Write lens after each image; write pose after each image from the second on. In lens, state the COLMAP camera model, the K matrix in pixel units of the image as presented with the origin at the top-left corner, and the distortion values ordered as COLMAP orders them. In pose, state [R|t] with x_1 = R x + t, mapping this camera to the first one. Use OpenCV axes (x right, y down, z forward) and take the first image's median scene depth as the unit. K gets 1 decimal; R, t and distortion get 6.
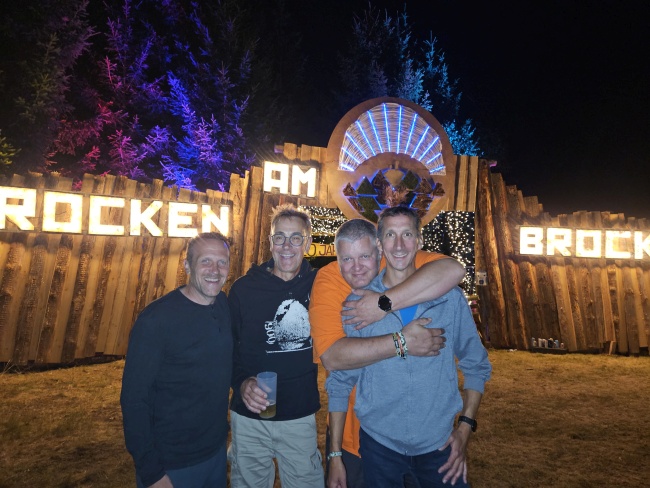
lens RADIAL K [[412.3, 0, 325.0], [0, 412.3, 244.0], [0, 0, 1]] dist [0.041610, -0.038681]
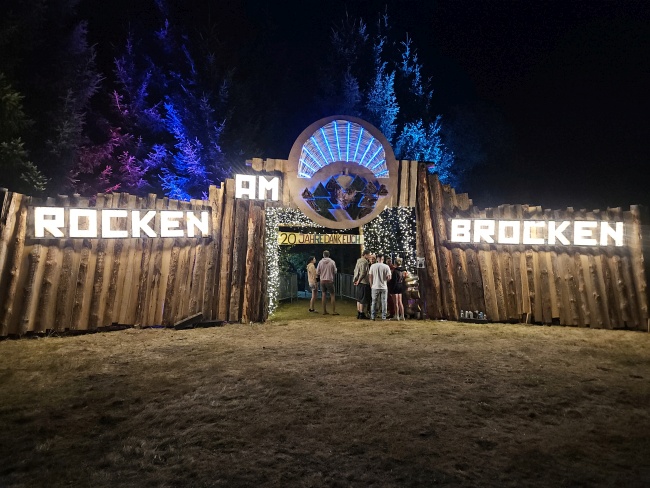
lens RADIAL K [[412.3, 0, 325.0], [0, 412.3, 244.0], [0, 0, 1]] dist [0.041610, -0.038681]
pose [[0.996946, -0.017148, -0.076194, 0.200693], [0.021737, 0.997973, 0.059815, -0.051553], [0.075013, -0.061289, 0.995297, -0.233946]]
